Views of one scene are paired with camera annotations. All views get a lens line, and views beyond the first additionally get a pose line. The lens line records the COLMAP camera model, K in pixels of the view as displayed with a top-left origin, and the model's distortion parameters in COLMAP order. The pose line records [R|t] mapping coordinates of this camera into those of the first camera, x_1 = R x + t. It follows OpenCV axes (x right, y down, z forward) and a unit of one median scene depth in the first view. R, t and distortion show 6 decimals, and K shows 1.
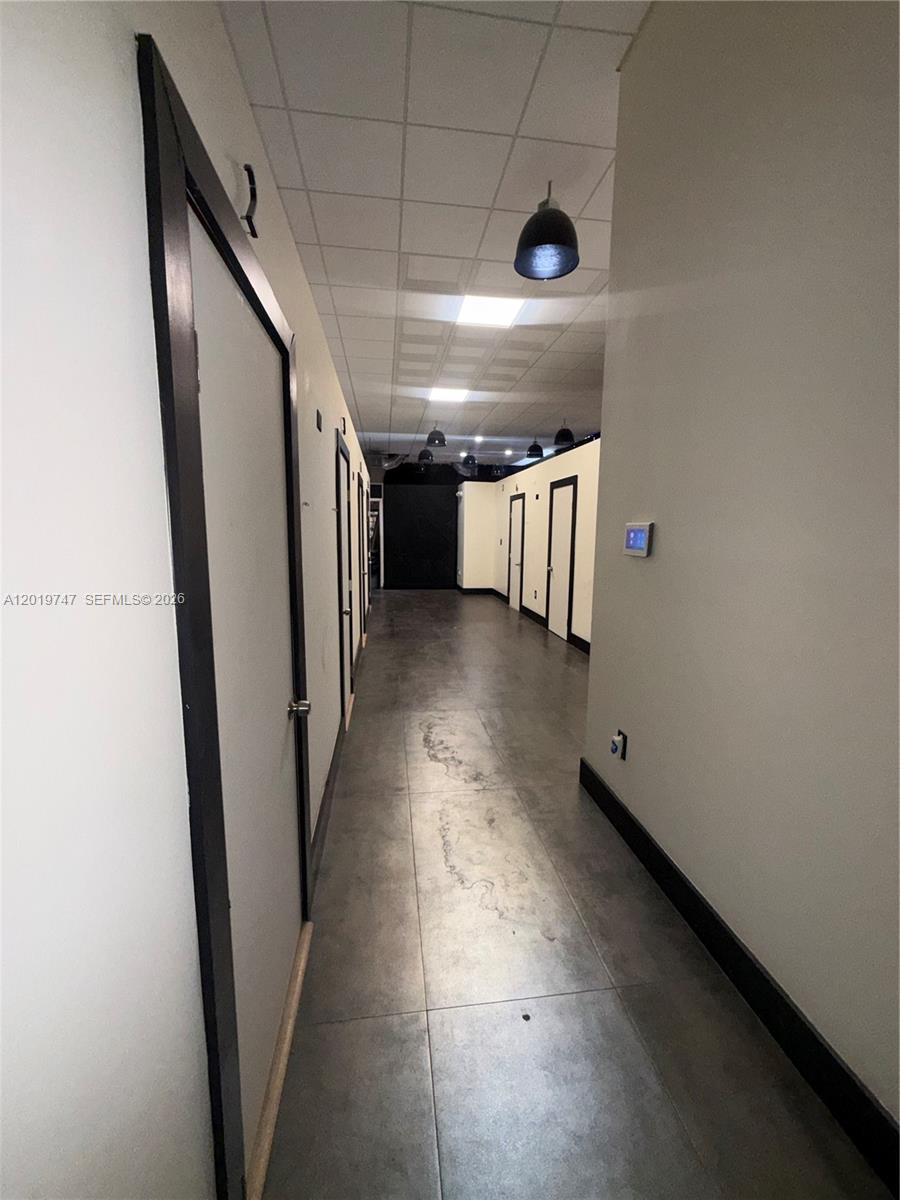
lens RADIAL K [[483.0, 0, 450.0], [0, 483.0, 600.0], [0, 0, 1]] dist [0.001986, 0.000167]
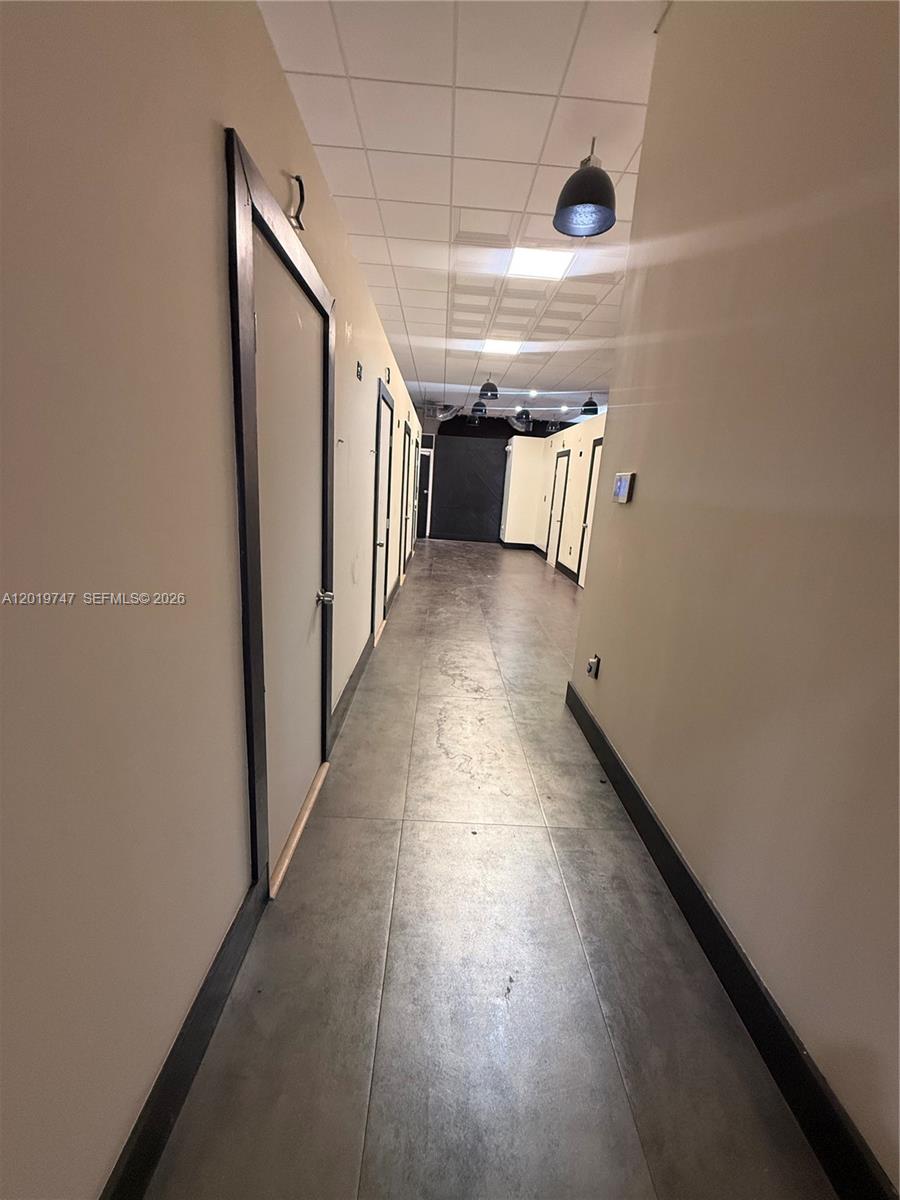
lens RADIAL K [[483.0, 0, 450.0], [0, 483.0, 600.0], [0, 0, 1]] dist [0.001986, 0.000167]
pose [[0.991733, 0.079625, -0.100623, 0.042815], [-0.070663, 0.993459, 0.089696, 0.023762], [0.107106, -0.081844, 0.990873, -0.071907]]
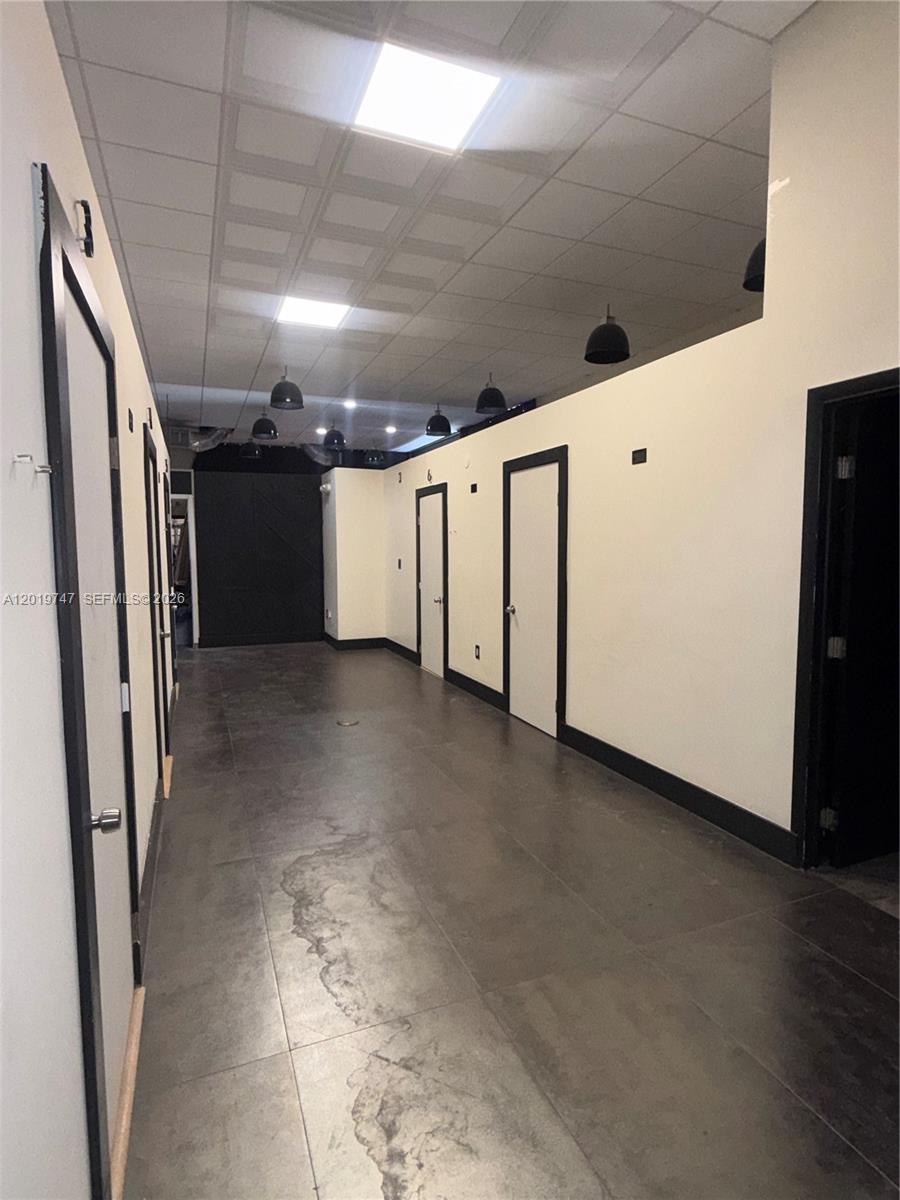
lens RADIAL K [[633.0, 0, 450.0], [0, 633.0, 600.0], [0, 0, 1]] dist [-0.003122, -0.000797]
pose [[0.967938, -0.037289, 0.248407, -0.057230], [0.051641, 0.997336, -0.051509, -0.046225], [-0.245824, 0.062685, 0.967285, 0.321729]]
